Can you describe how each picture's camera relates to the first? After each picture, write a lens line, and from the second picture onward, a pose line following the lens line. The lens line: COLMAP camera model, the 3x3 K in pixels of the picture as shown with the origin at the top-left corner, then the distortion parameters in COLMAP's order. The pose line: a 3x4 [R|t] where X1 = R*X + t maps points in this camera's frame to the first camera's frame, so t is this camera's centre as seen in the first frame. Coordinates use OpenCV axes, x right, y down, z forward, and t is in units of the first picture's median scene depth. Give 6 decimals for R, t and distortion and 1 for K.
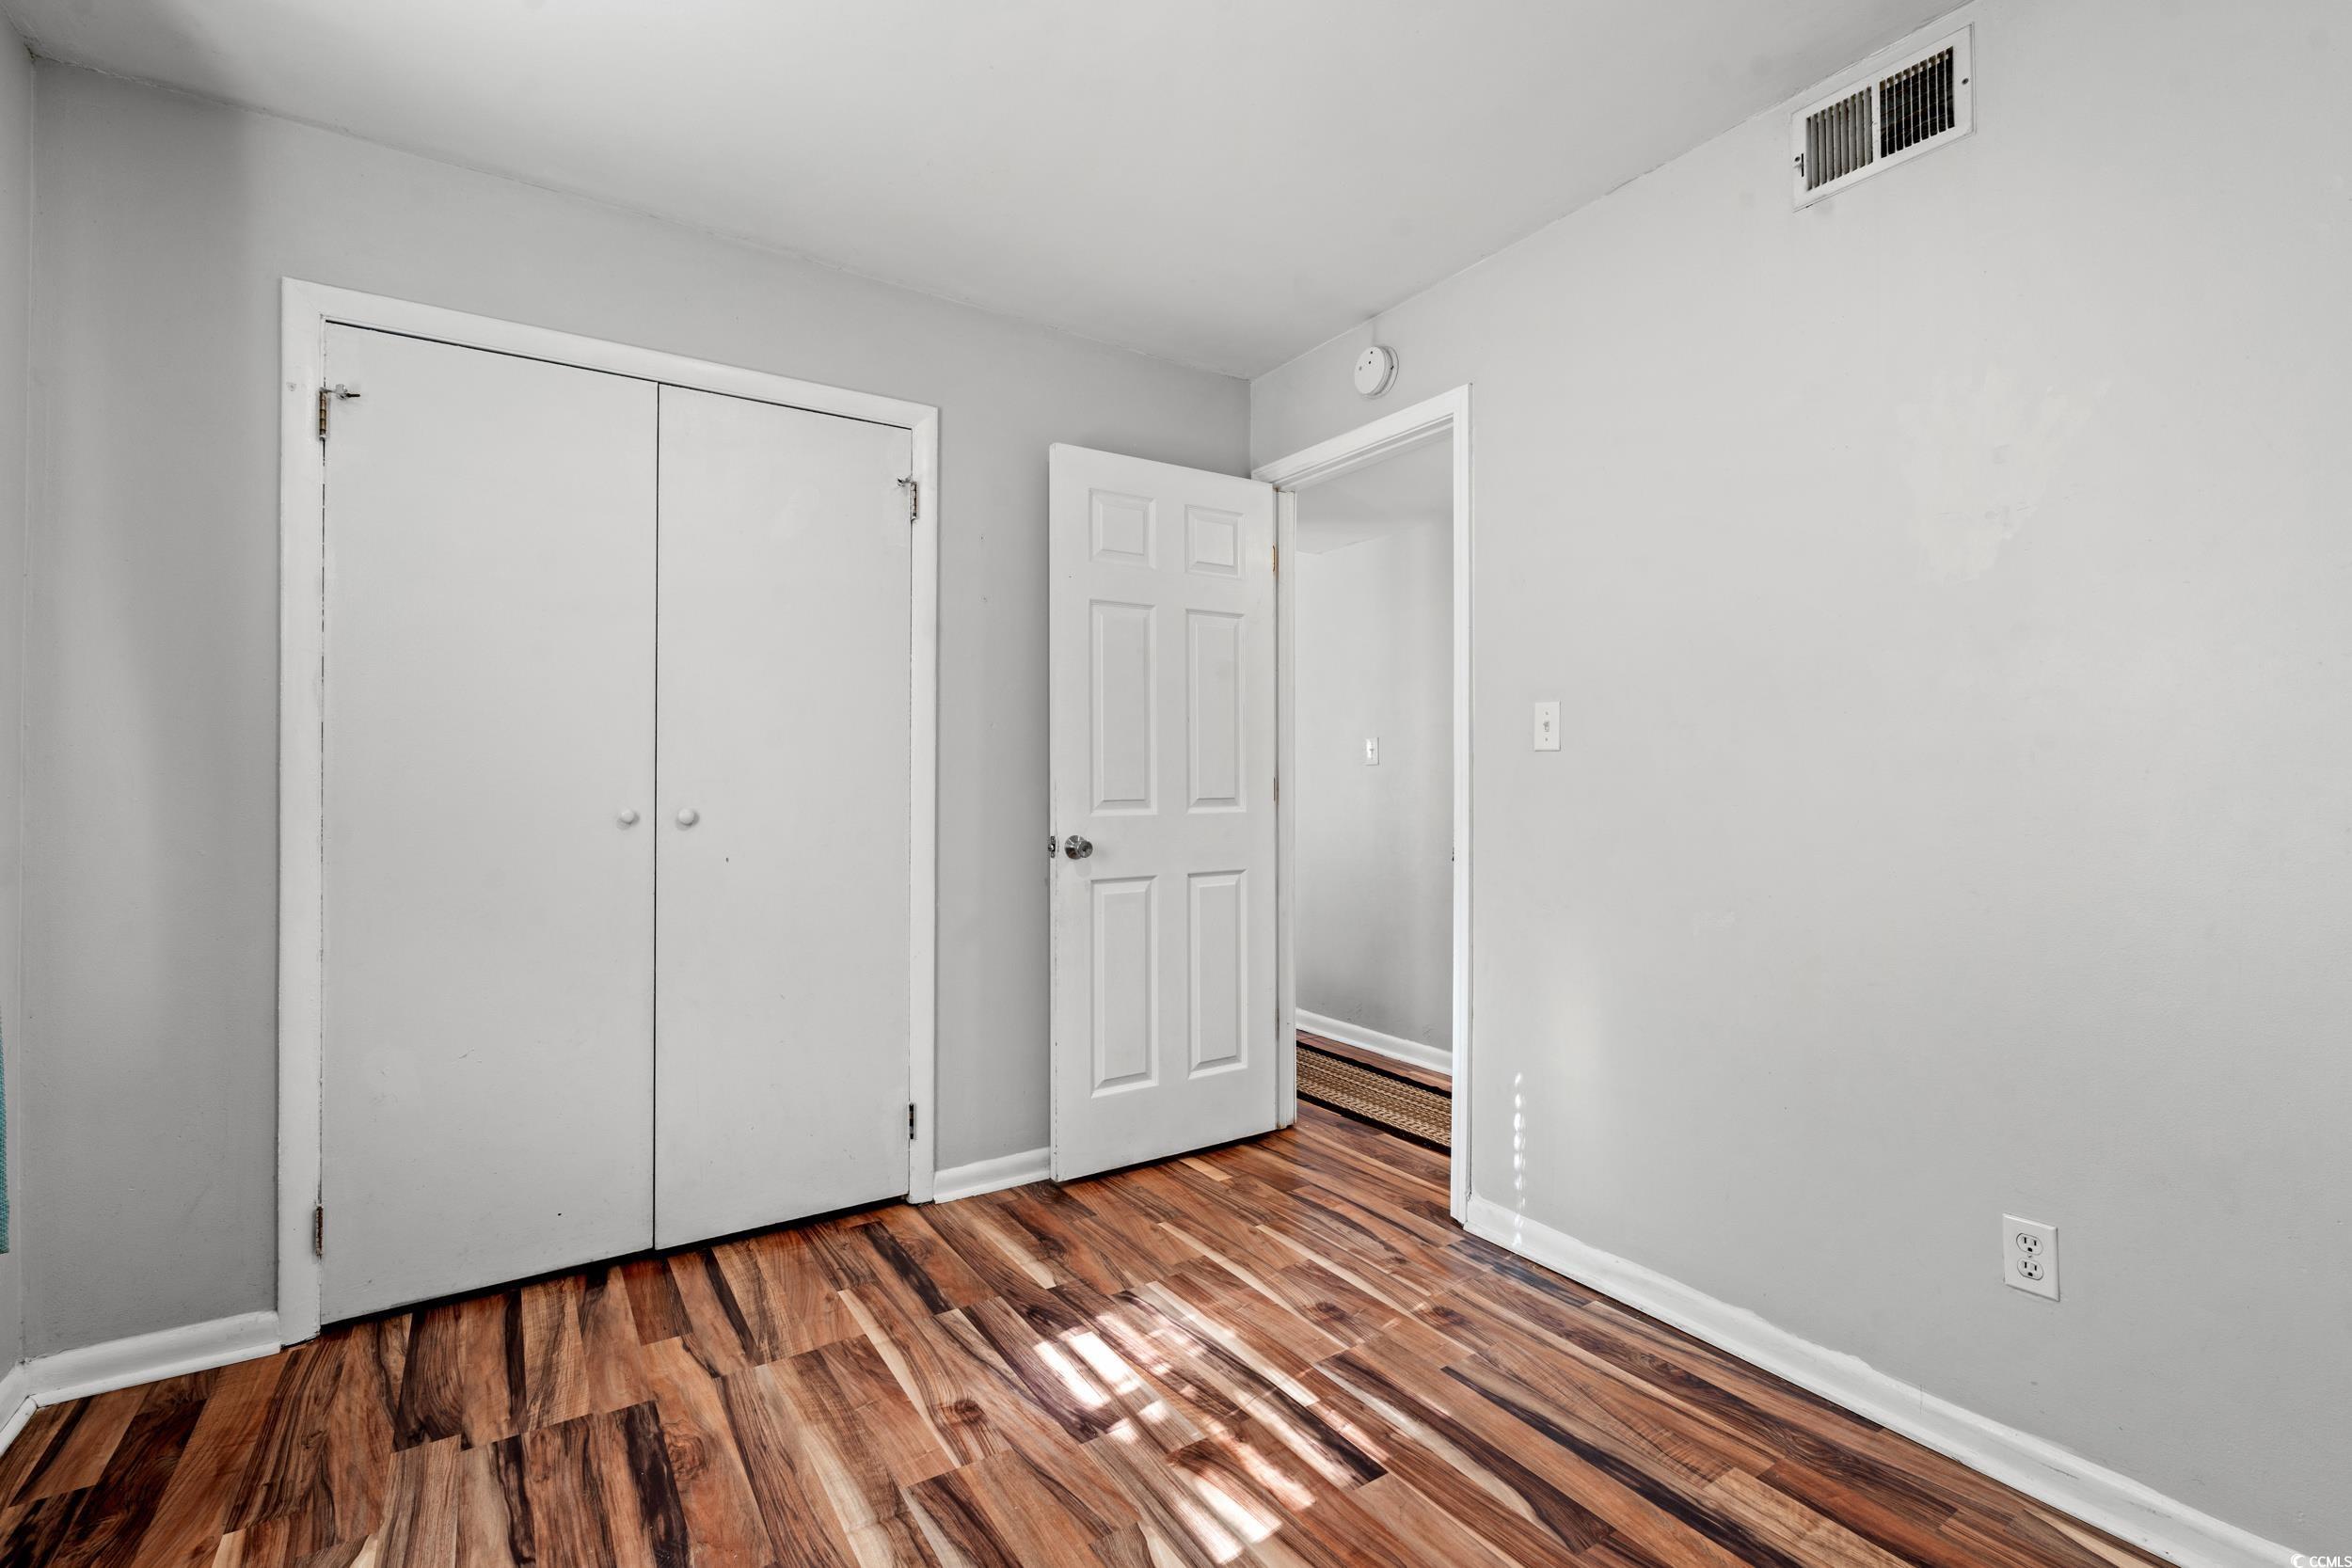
lens RADIAL K [[1038.5, 0, 1175.7], [0, 1038.5, 763.6], [0, 0, 1]] dist [-0.000494, 0.000326]
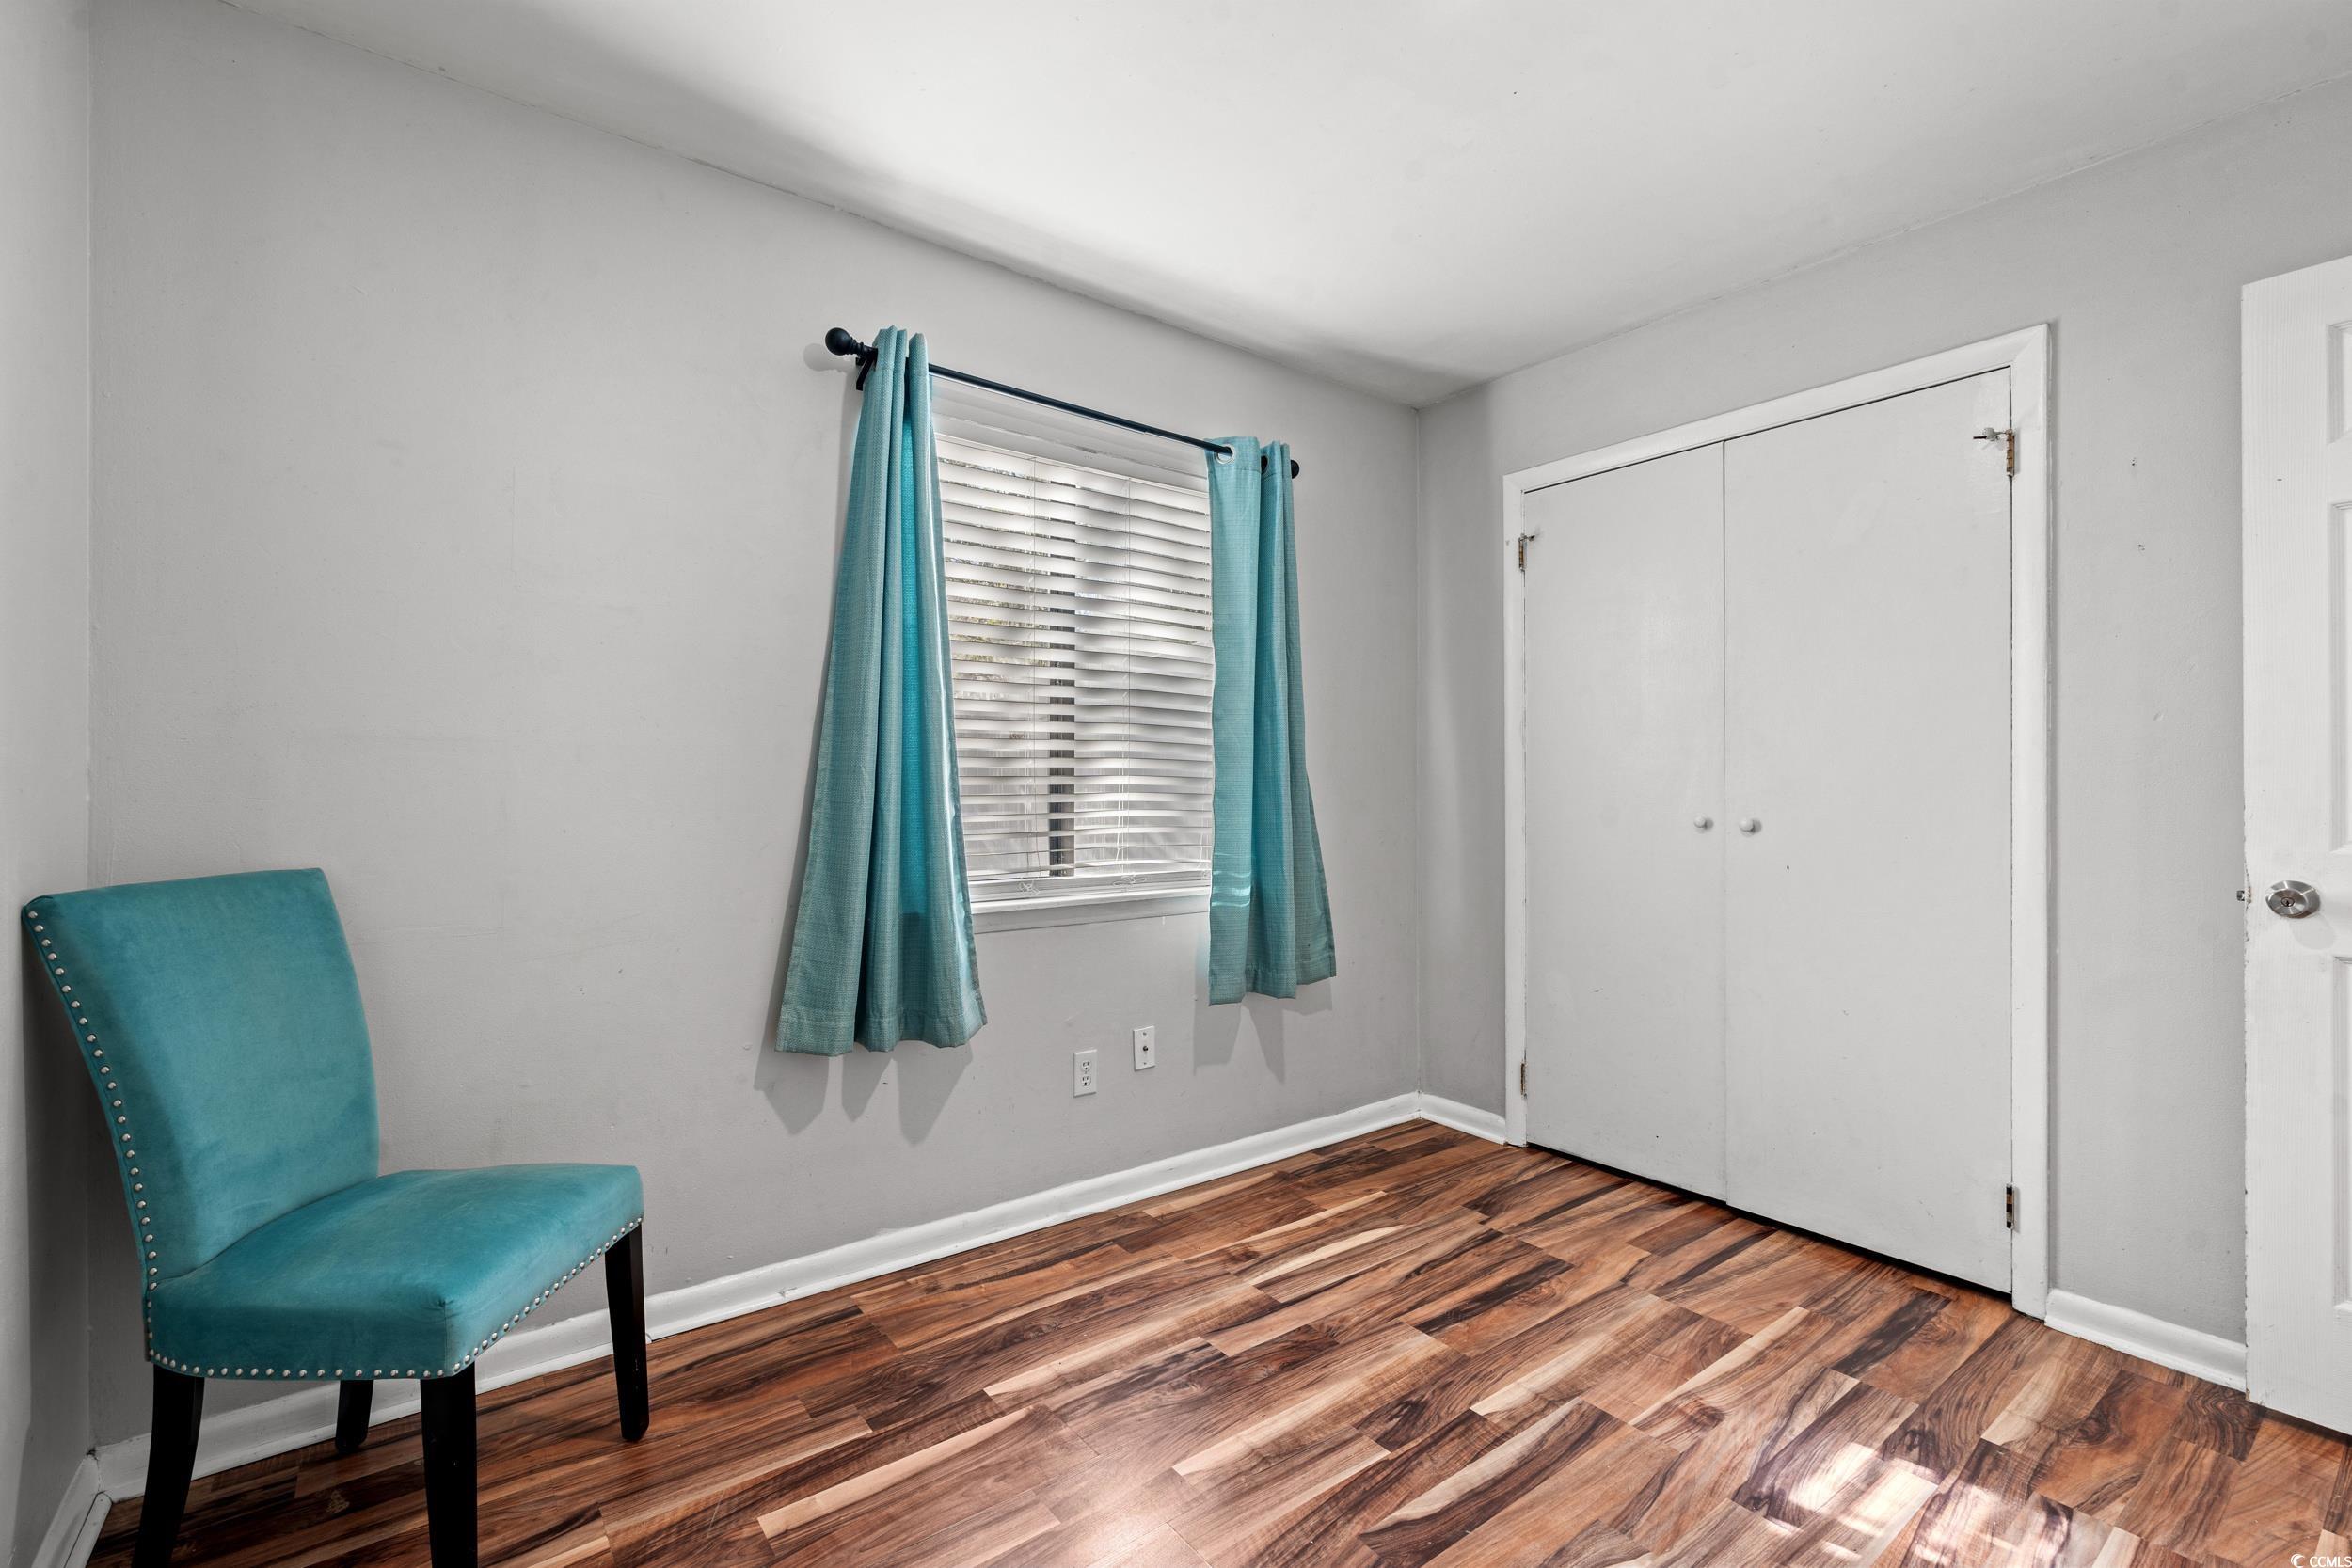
lens RADIAL K [[1031.8, 0, 1171.8], [0, 1031.8, 787.6], [0, 0, 1]] dist [-0.002462, 0.000092]
pose [[0.063978, -0.000704, -0.997951, 0.704374], [0.007873, 0.999969, -0.000201, 0.008568], [0.997920, -0.007844, 0.063982, 0.388475]]
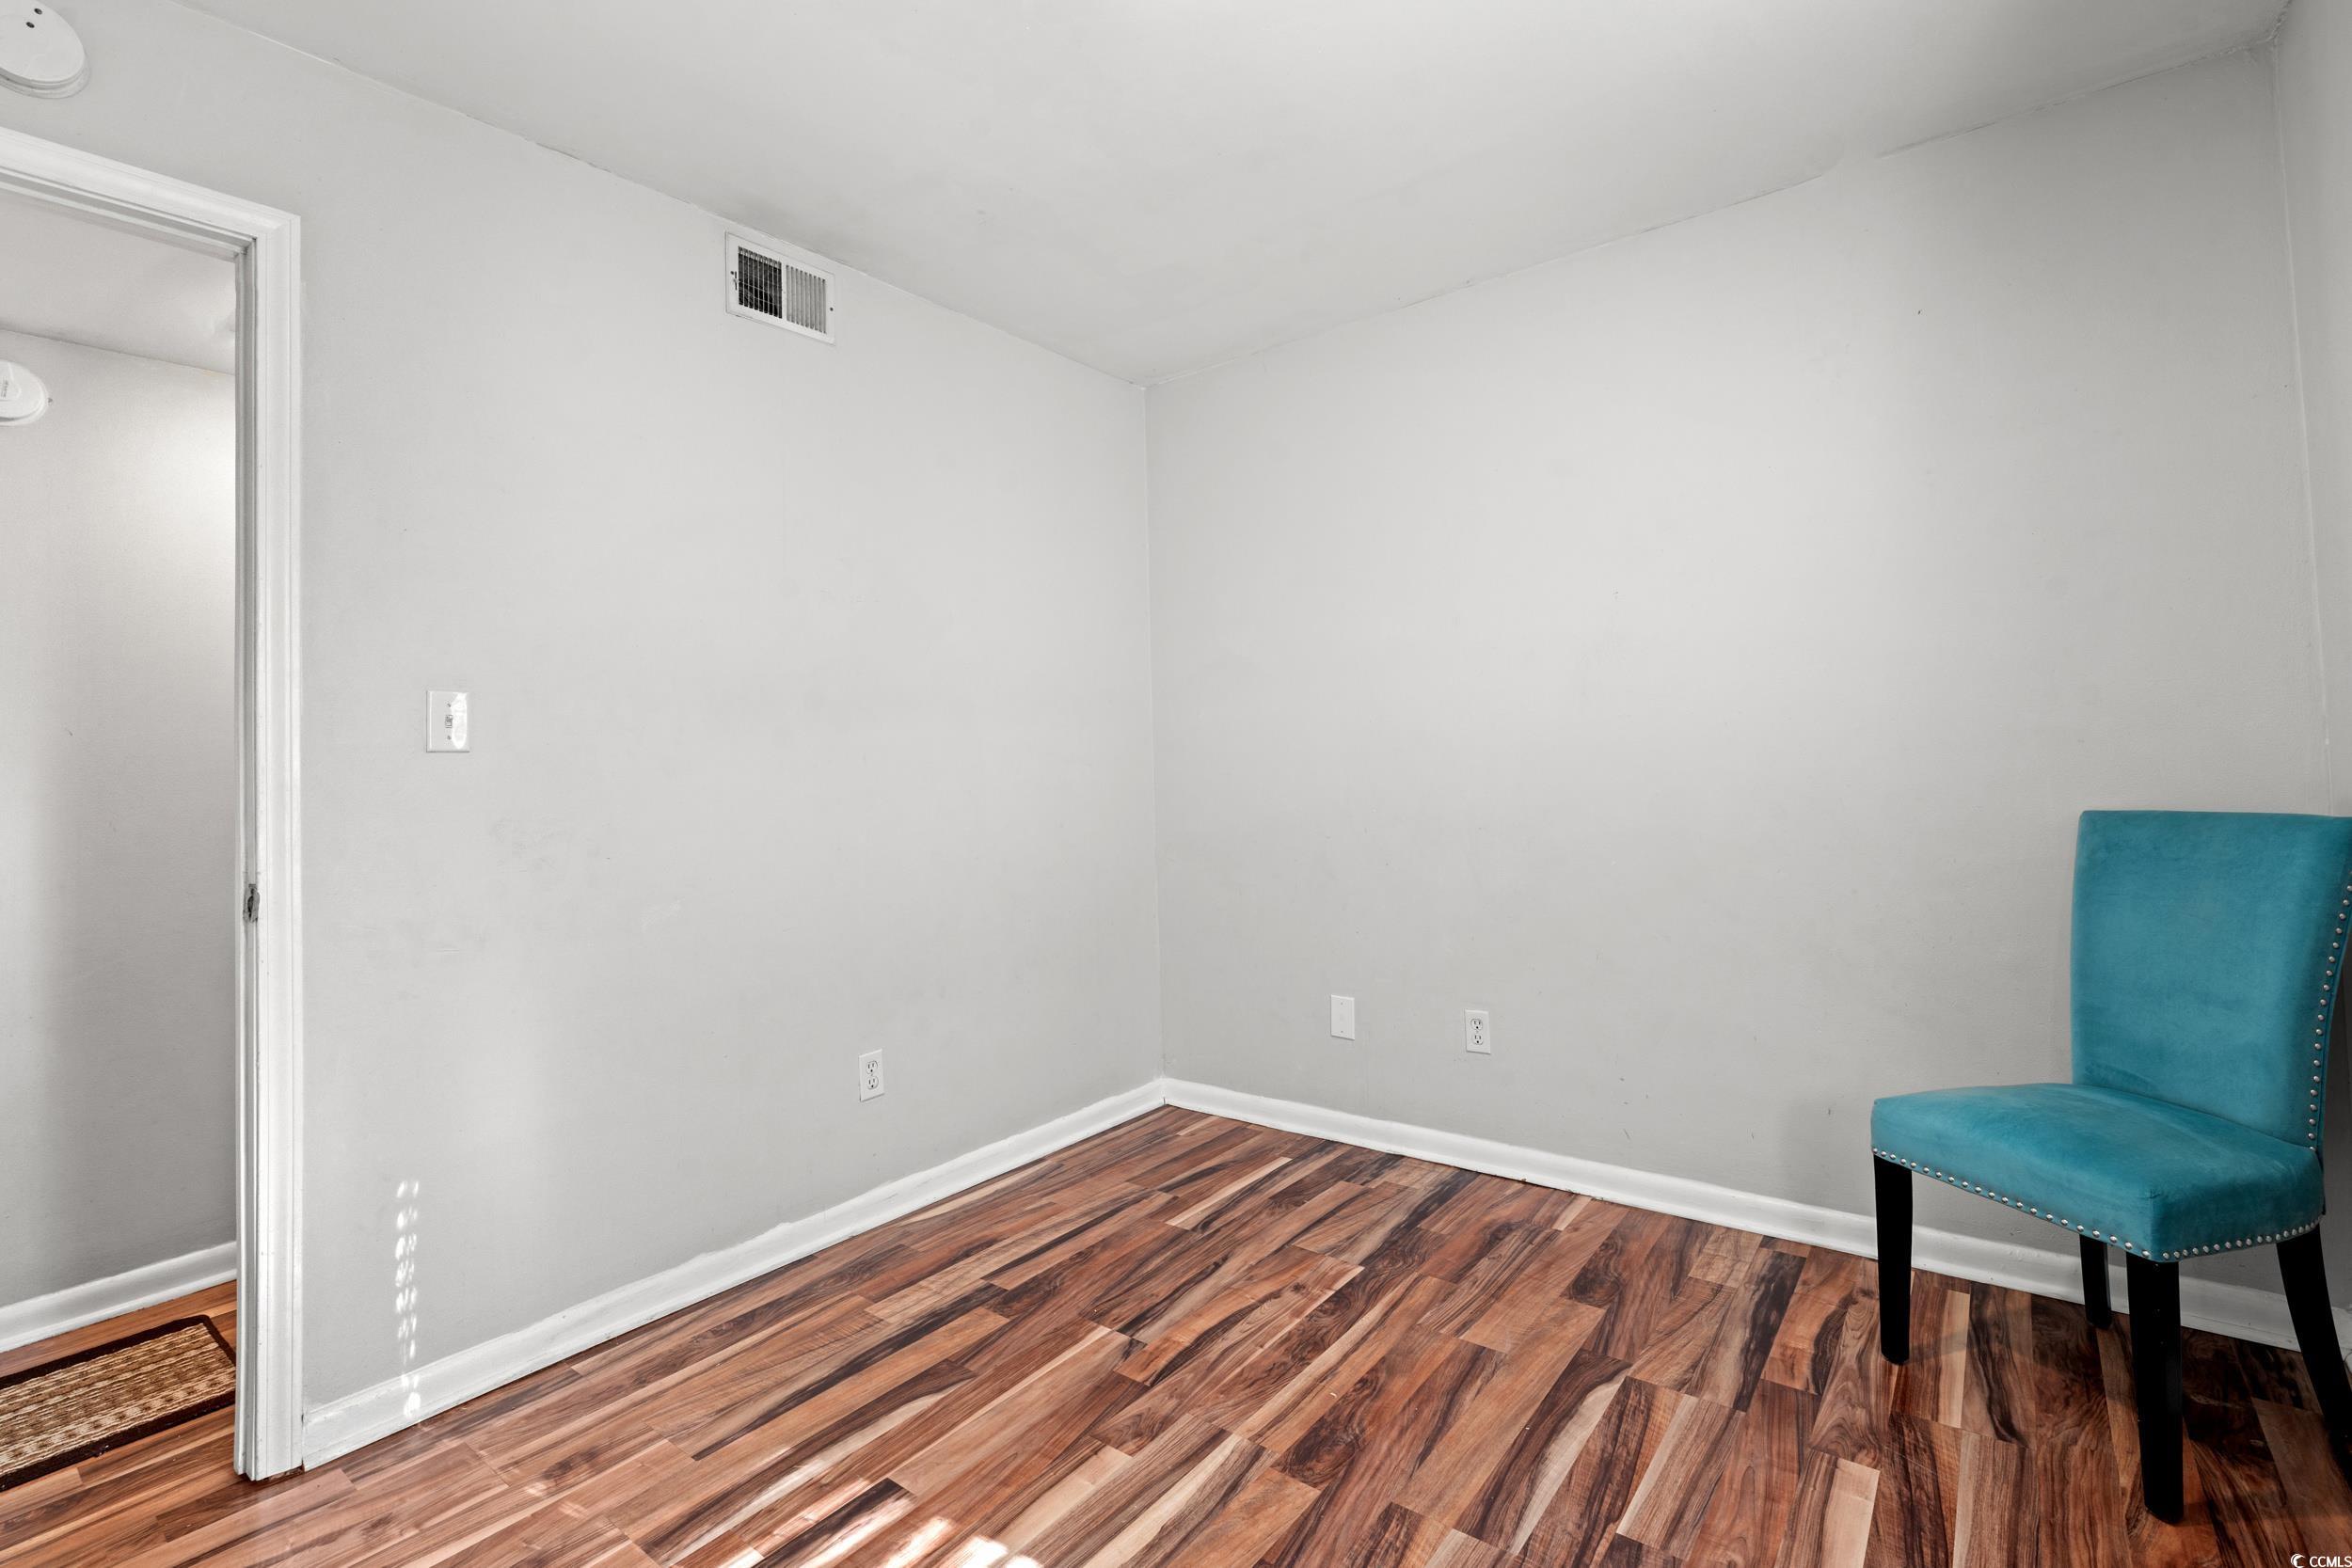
lens RADIAL K [[1065.0, 0, 1182.5], [0, 1065.0, 721.4], [0, 0, 1]] dist [-0.000867, -0.000182]
pose [[-0.315360, 0.042251, 0.948031, -0.733494], [0.019755, 0.999084, -0.037954, 0.007908], [-0.948767, 0.006759, -0.315906, 0.881805]]
